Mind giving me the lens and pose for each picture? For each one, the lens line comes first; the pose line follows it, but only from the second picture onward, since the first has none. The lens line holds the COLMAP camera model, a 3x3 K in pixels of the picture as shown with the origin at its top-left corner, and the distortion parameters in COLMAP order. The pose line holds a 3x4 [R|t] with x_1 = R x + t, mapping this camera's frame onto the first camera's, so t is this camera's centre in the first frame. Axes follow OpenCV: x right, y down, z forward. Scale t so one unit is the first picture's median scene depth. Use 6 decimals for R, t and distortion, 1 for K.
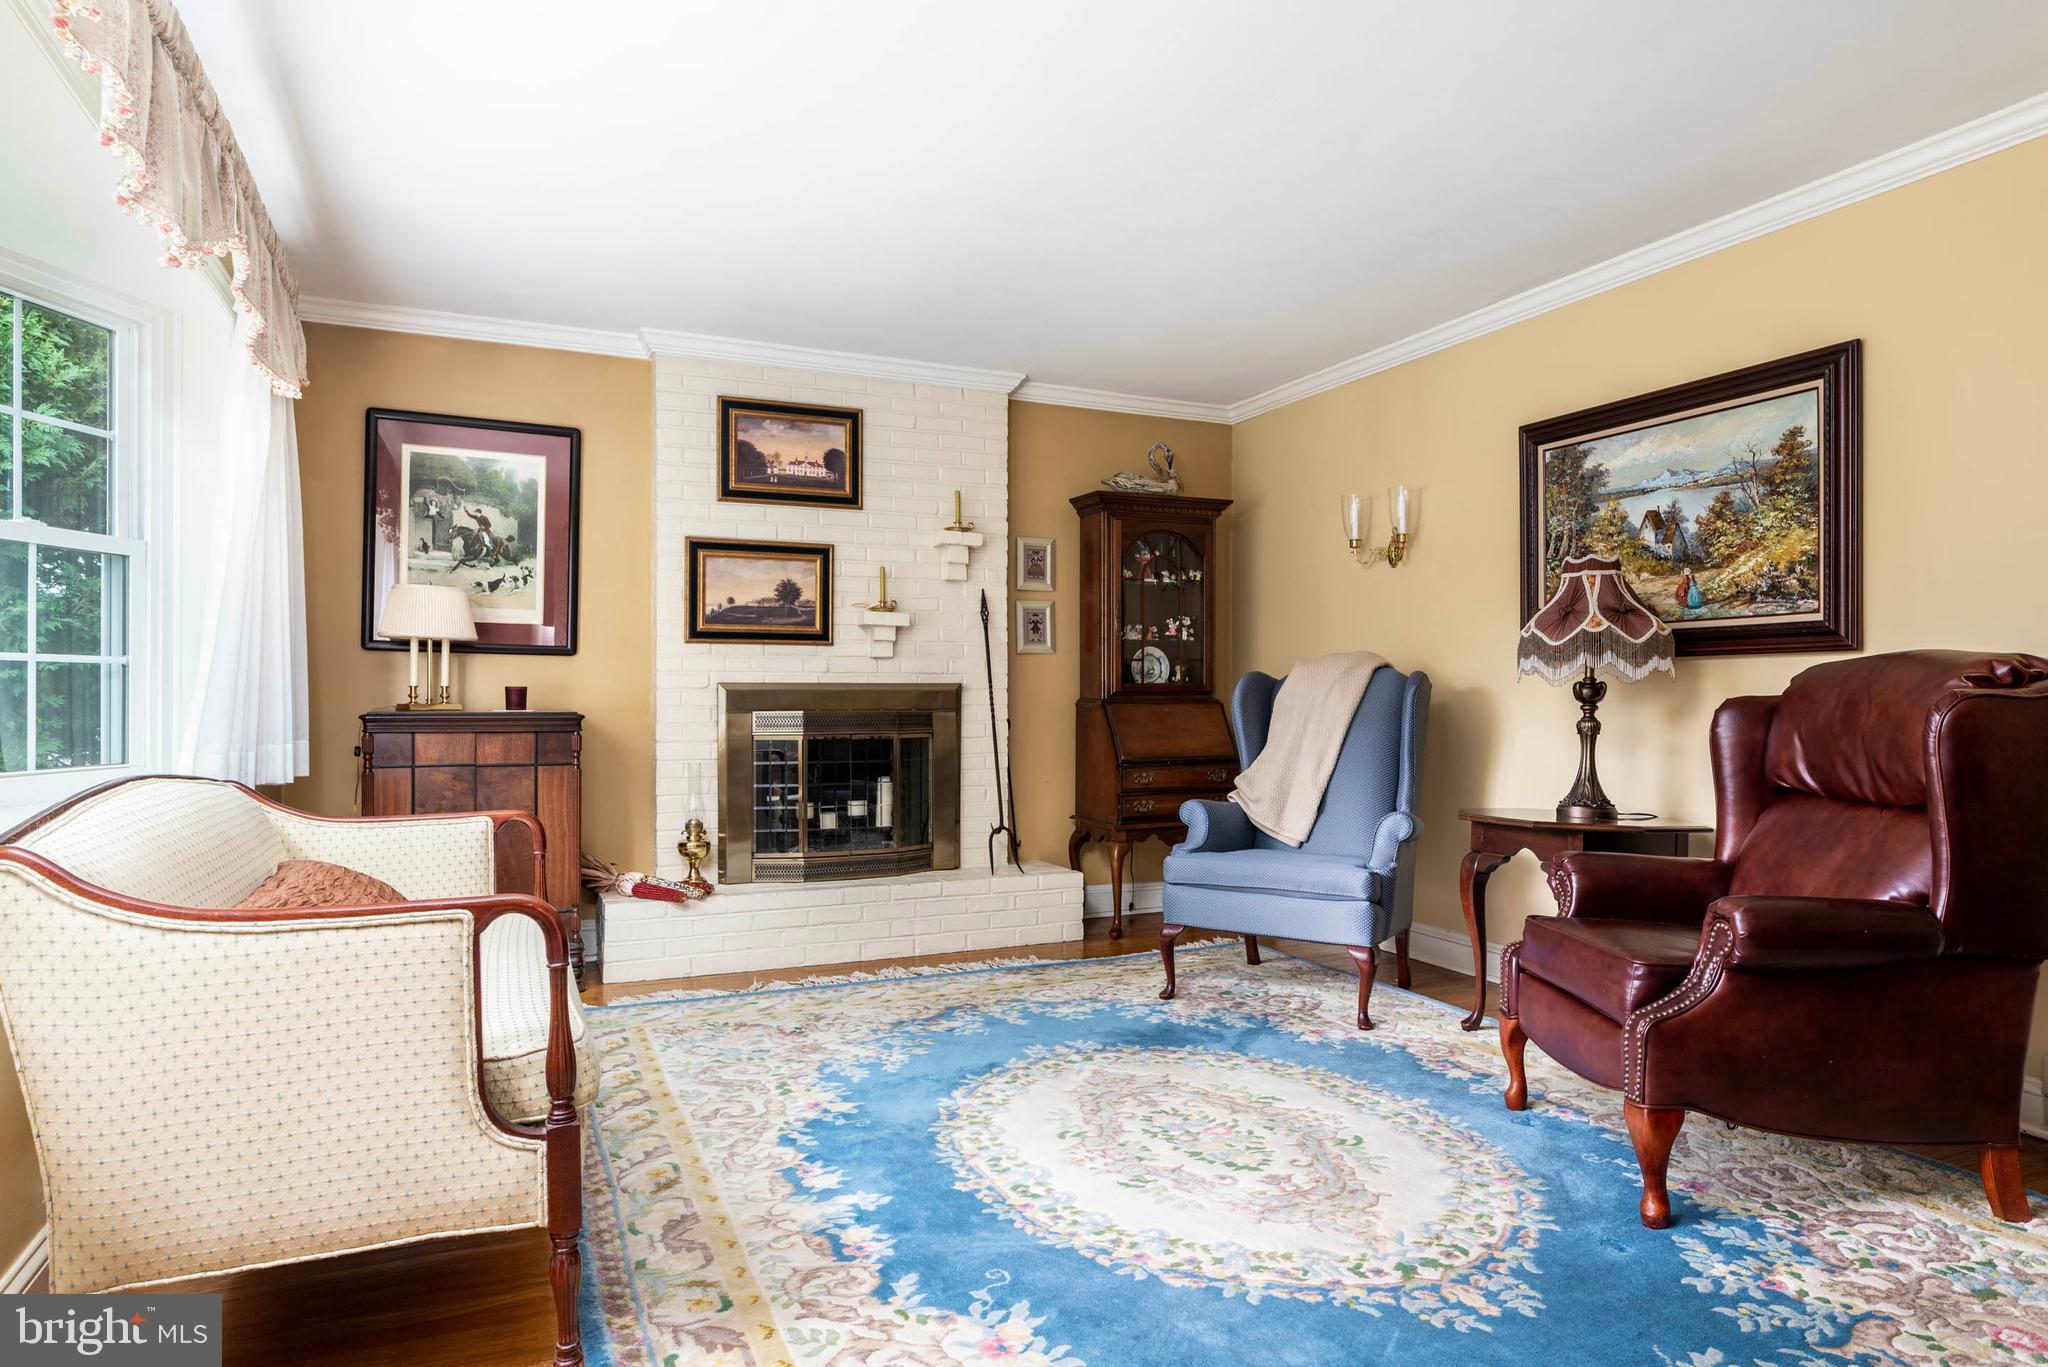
lens RADIAL K [[1176.6, 0, 1018.3], [0, 1176.6, 685.8], [0, 0, 1]] dist [-0.000916, 0.001797]
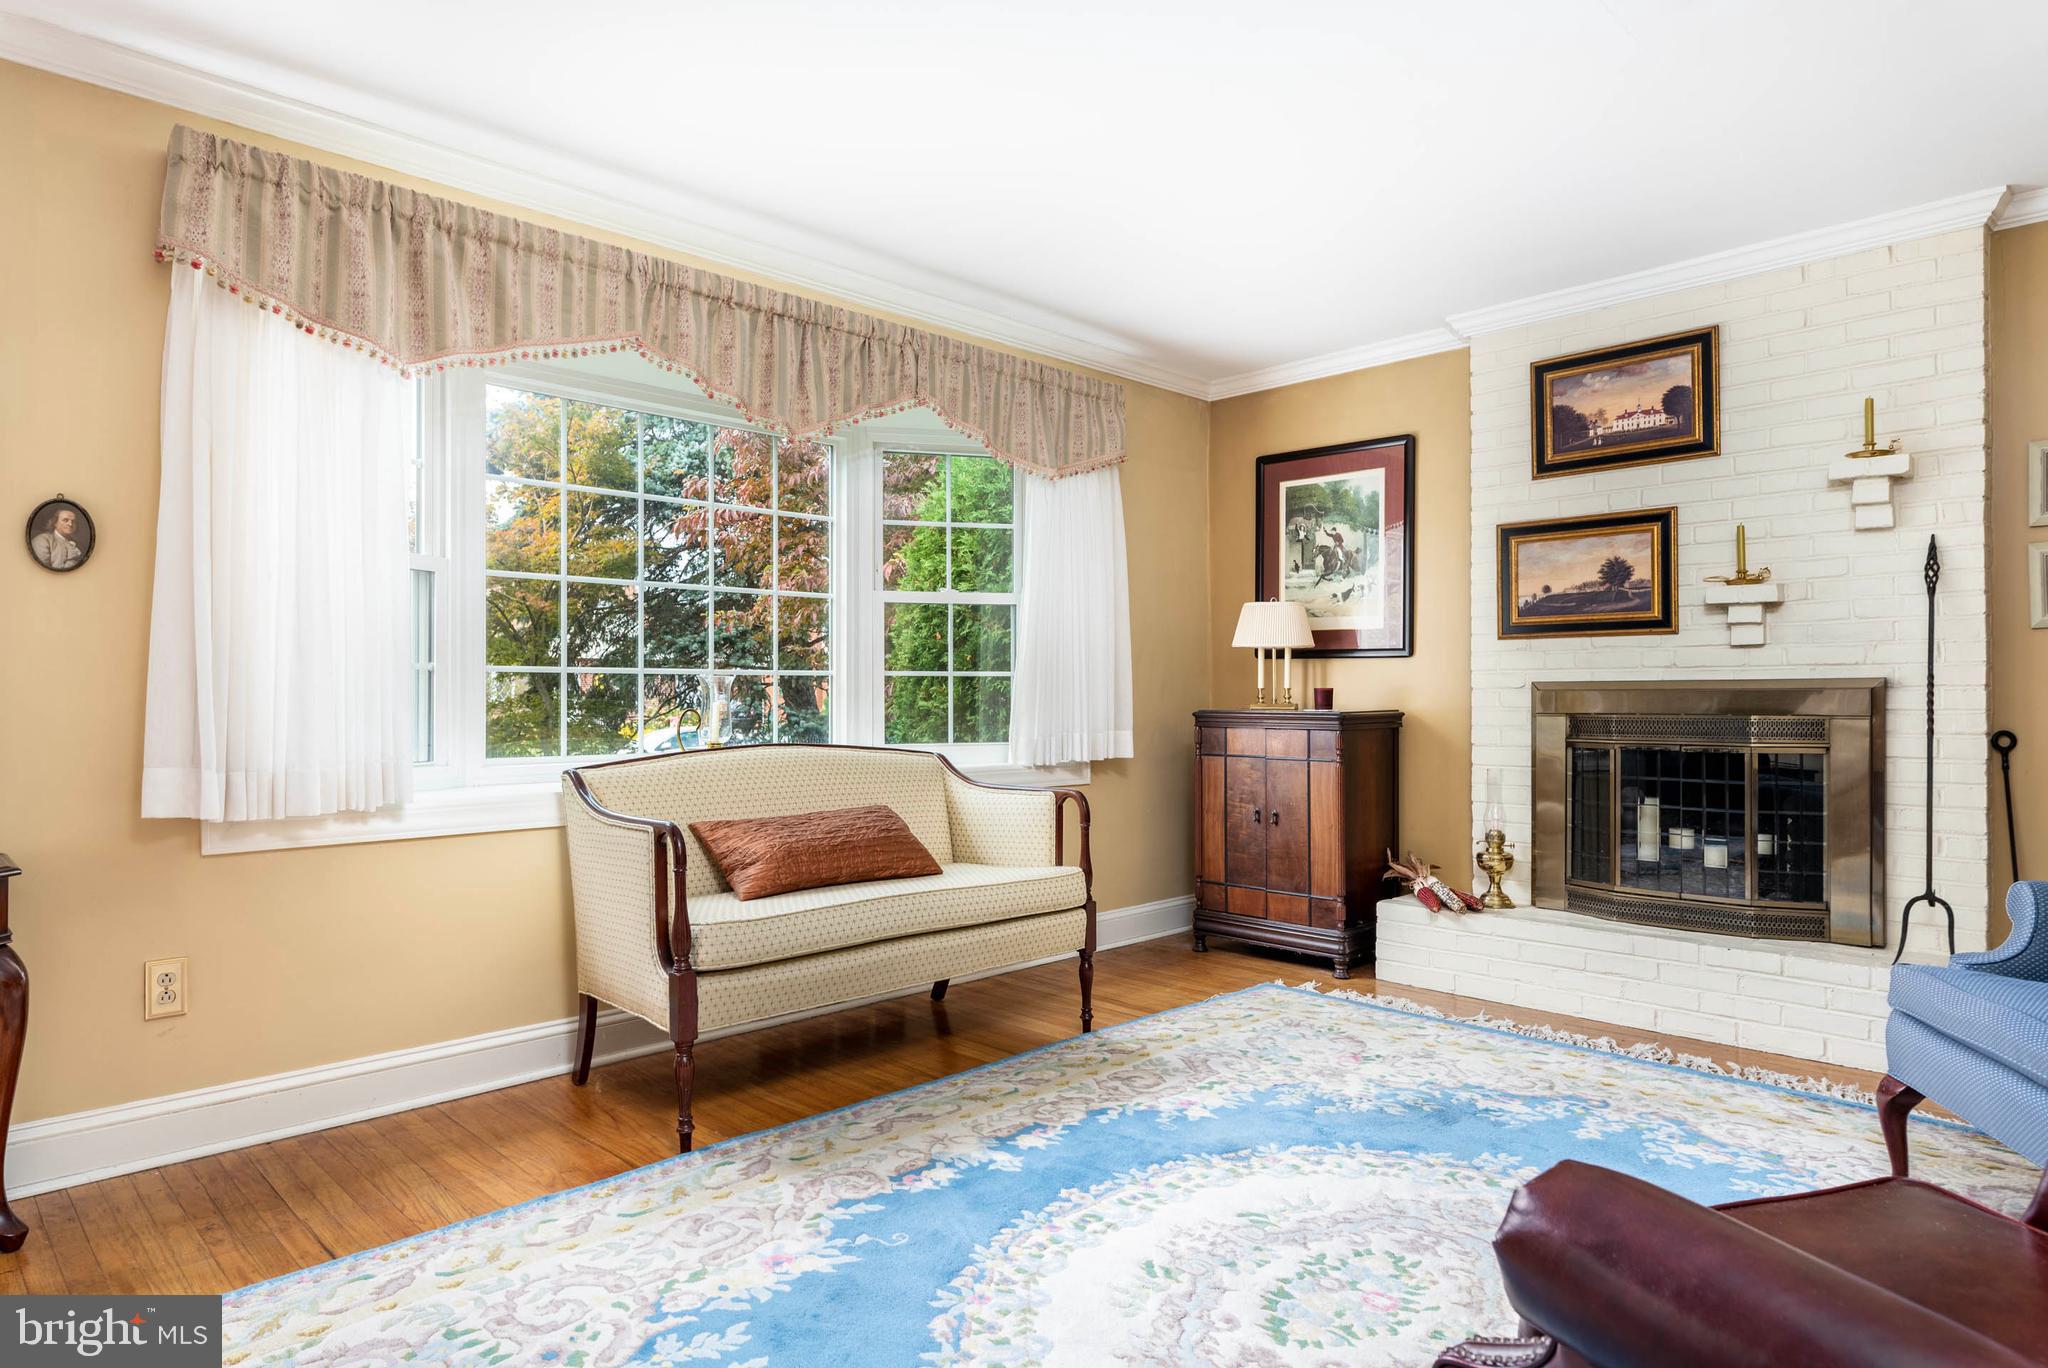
lens RADIAL K [[1176.6, 0, 1018.3], [0, 1176.6, 686.3], [0, 0, 1]] dist [-0.000916, 0.001797]
pose [[0.361742, -0.008320, -0.932241, 0.474936], [0.009660, 0.999940, -0.005176, 0.001737], [0.932228, -0.007133, 0.361801, 0.331606]]
